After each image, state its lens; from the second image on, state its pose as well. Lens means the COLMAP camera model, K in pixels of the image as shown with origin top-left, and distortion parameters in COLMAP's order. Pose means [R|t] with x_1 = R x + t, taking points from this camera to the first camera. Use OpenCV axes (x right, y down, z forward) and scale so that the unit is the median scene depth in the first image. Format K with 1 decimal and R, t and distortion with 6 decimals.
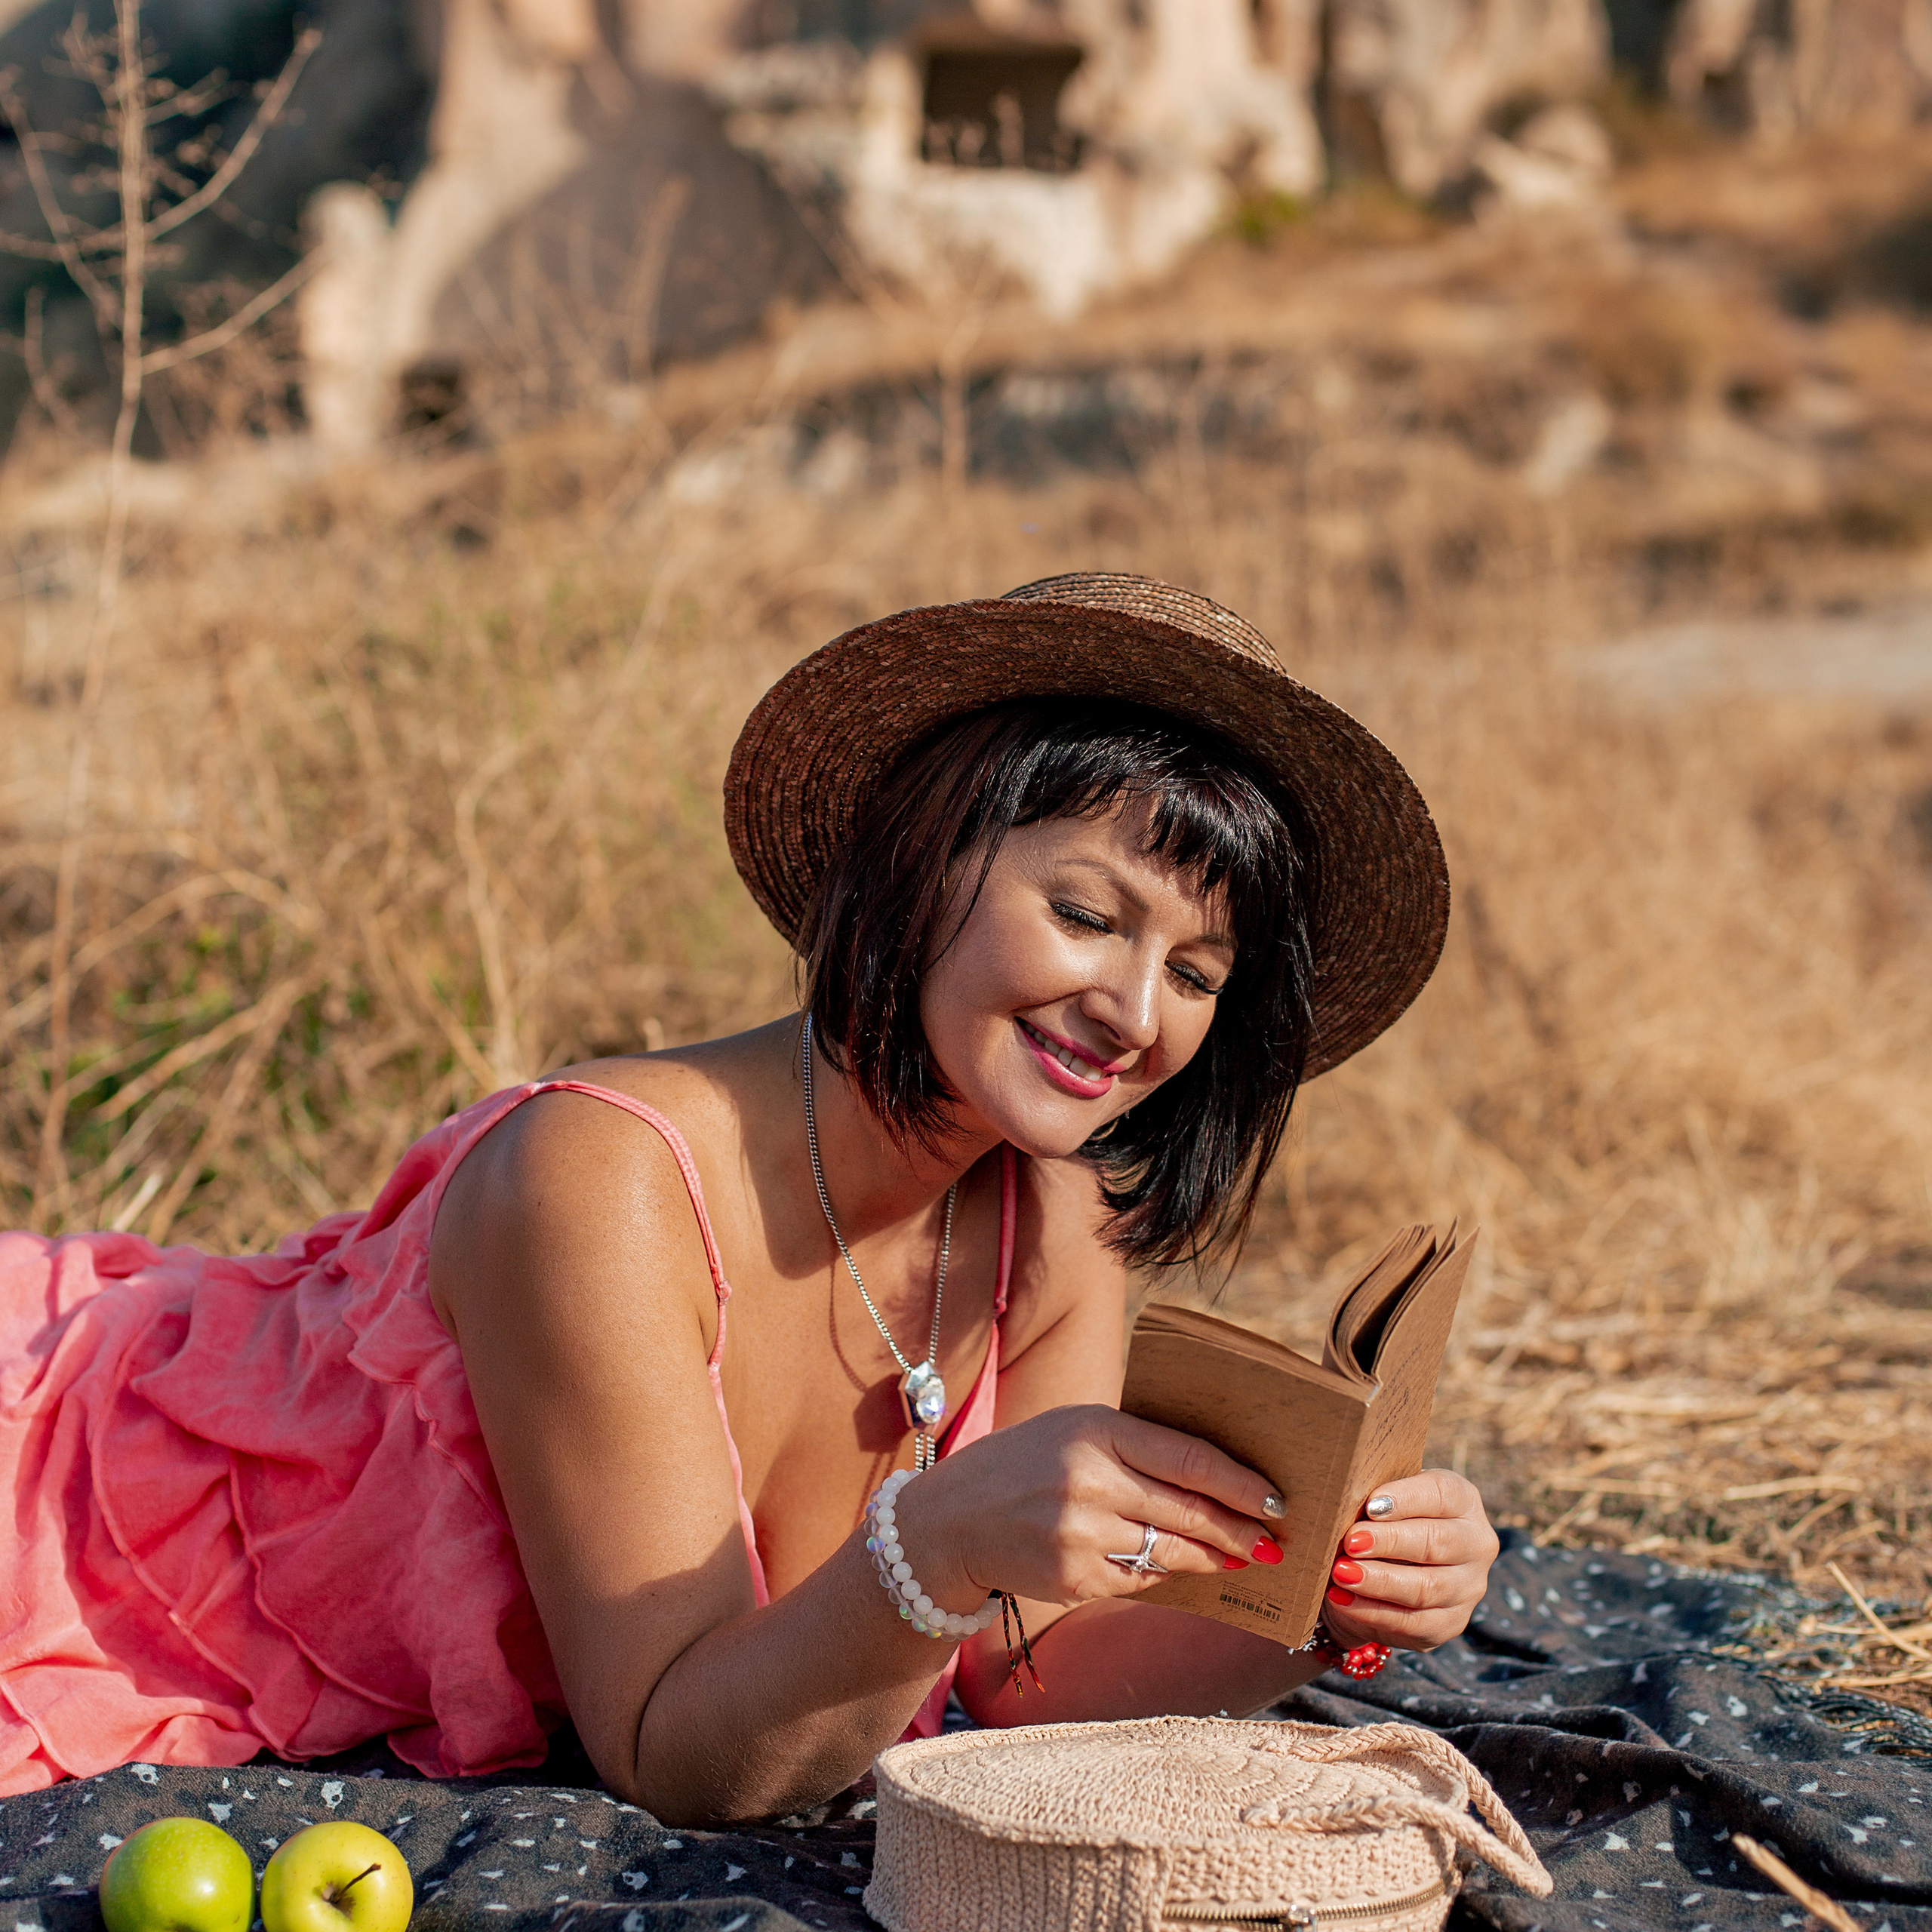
lens RADIAL K [[4254.4, 0, 965.0], [0, 4254.4, 967.7], [0, 0, 1]] dist [-0.126551, 0.000000]
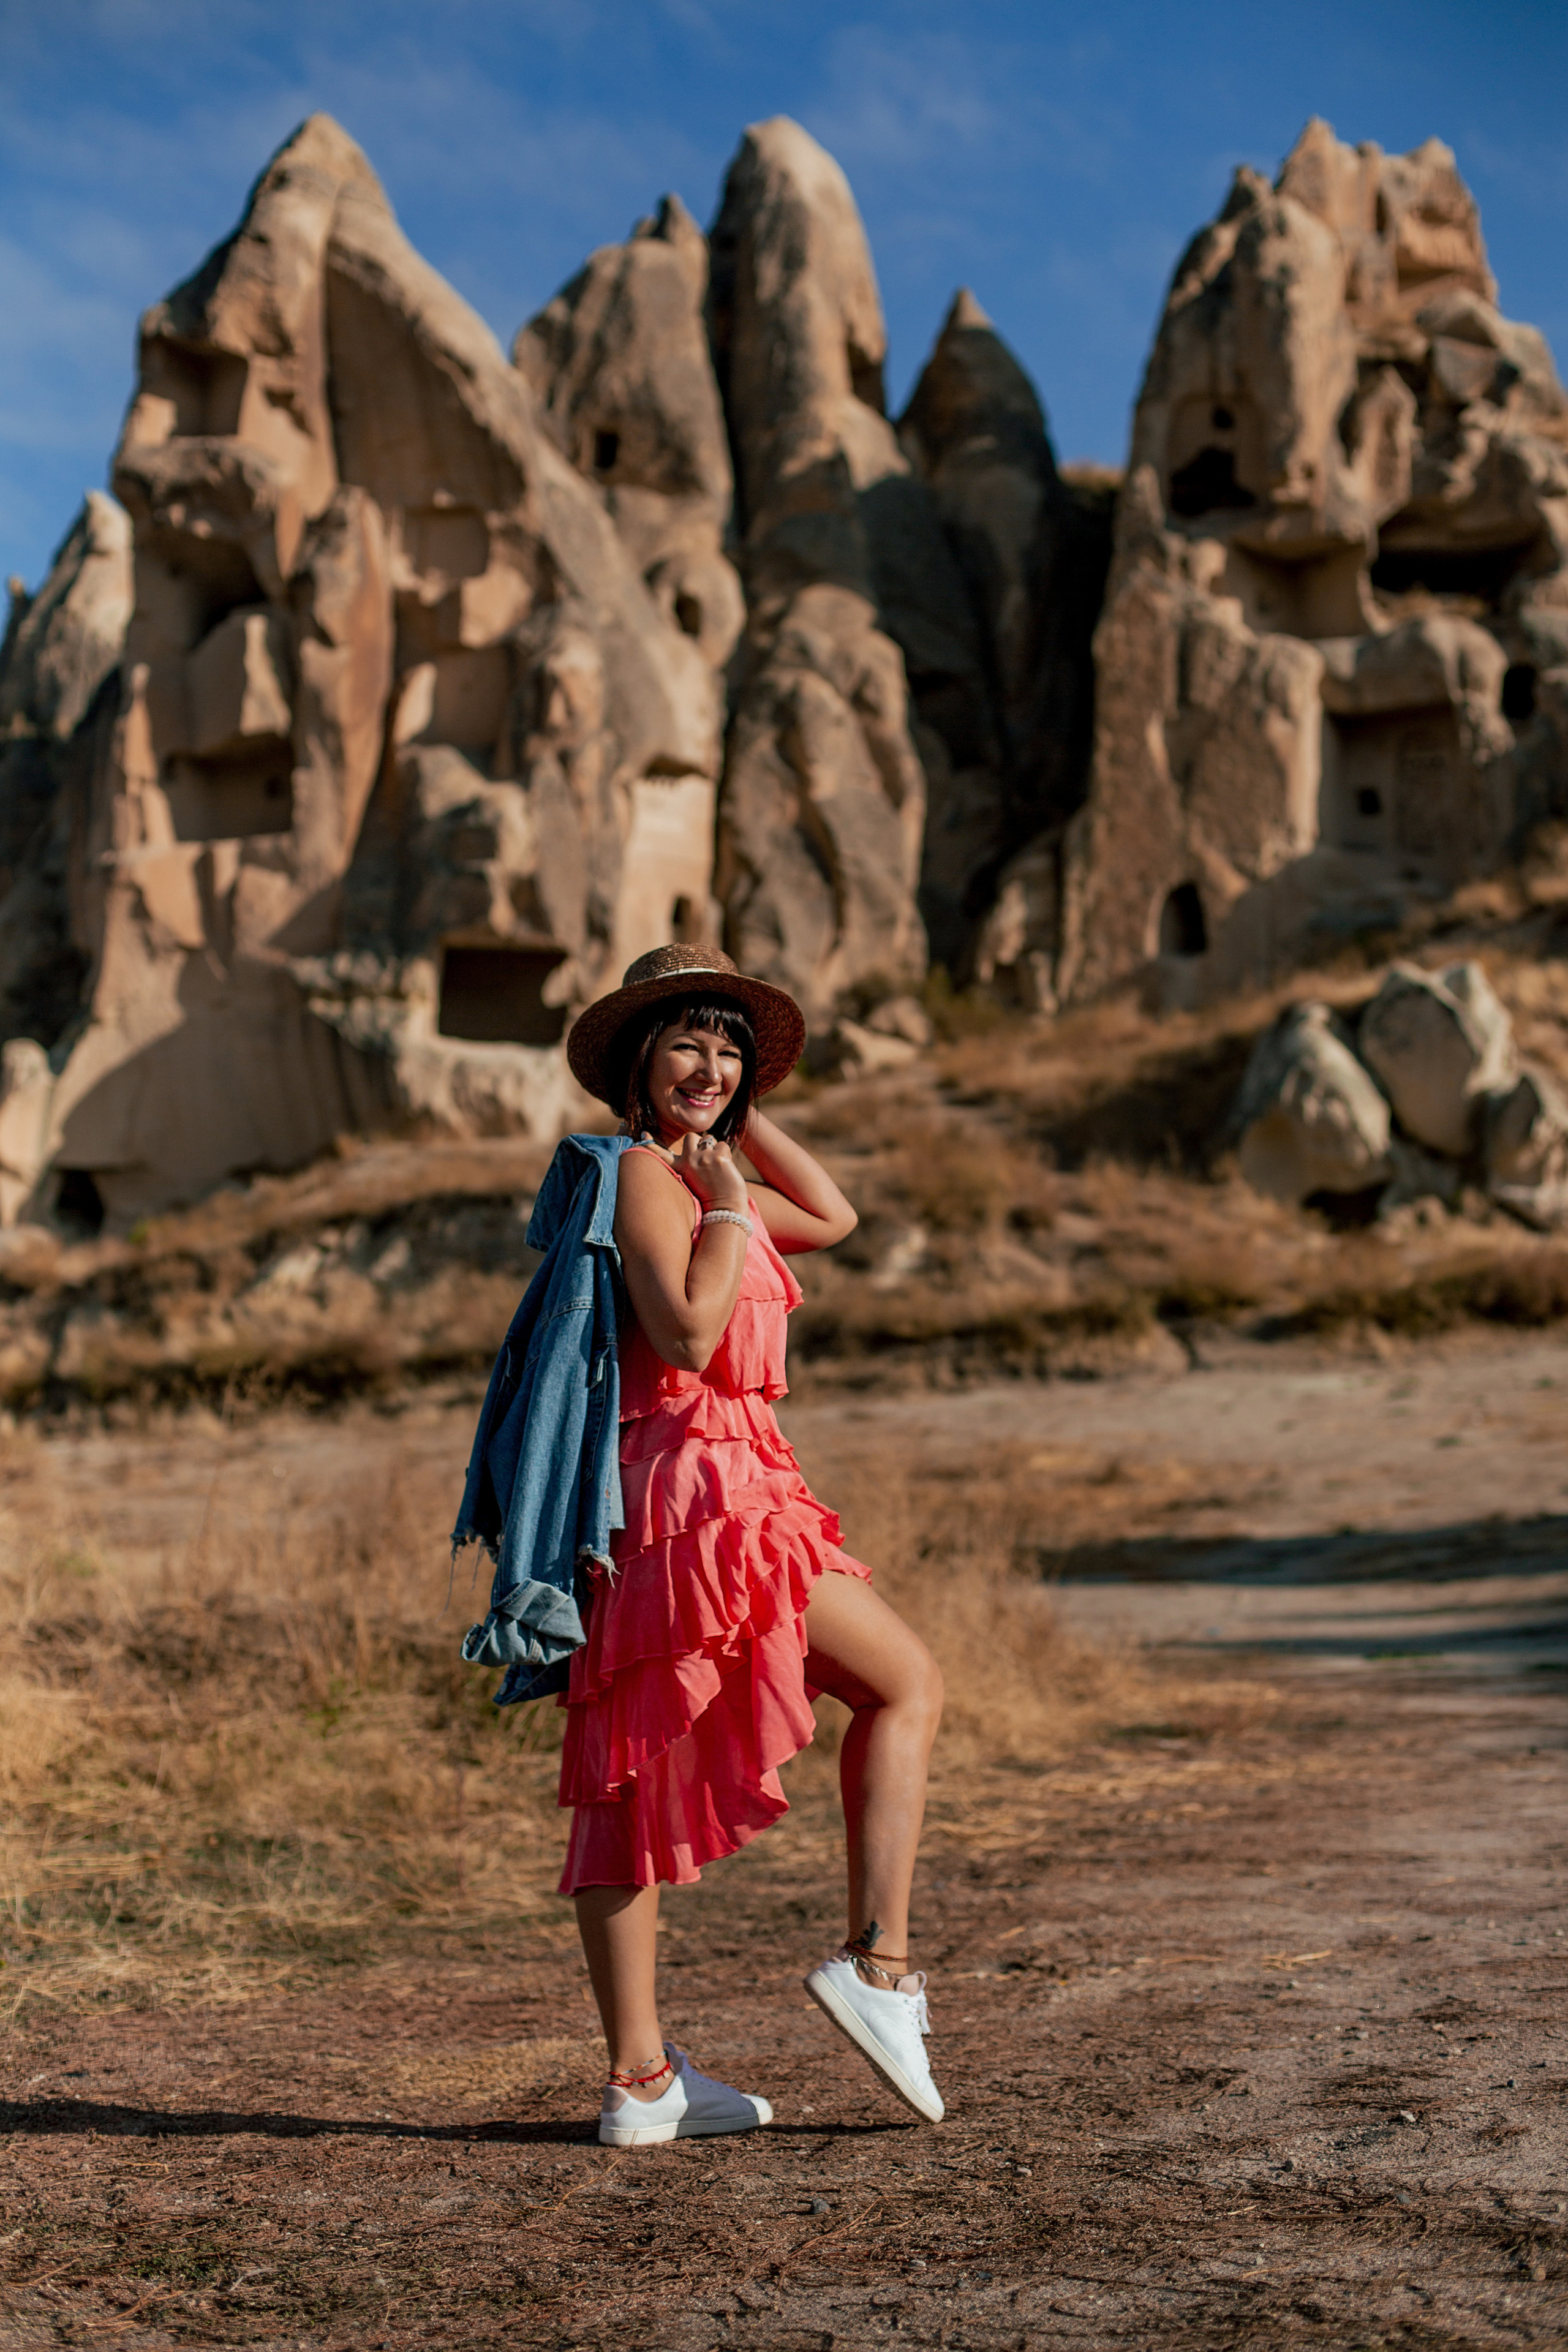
lens RADIAL K [[3463.6, 0, 783.7], [0, 3463.6, 1173.0], [0, 0, 1]] dist [-0.118153, 0.000000]
pose [[0.994483, 0.006705, 0.104684, -0.019784], [0.005921, 0.992776, -0.119837, -0.005885], [-0.104731, 0.119796, 0.987259, -0.149283]]
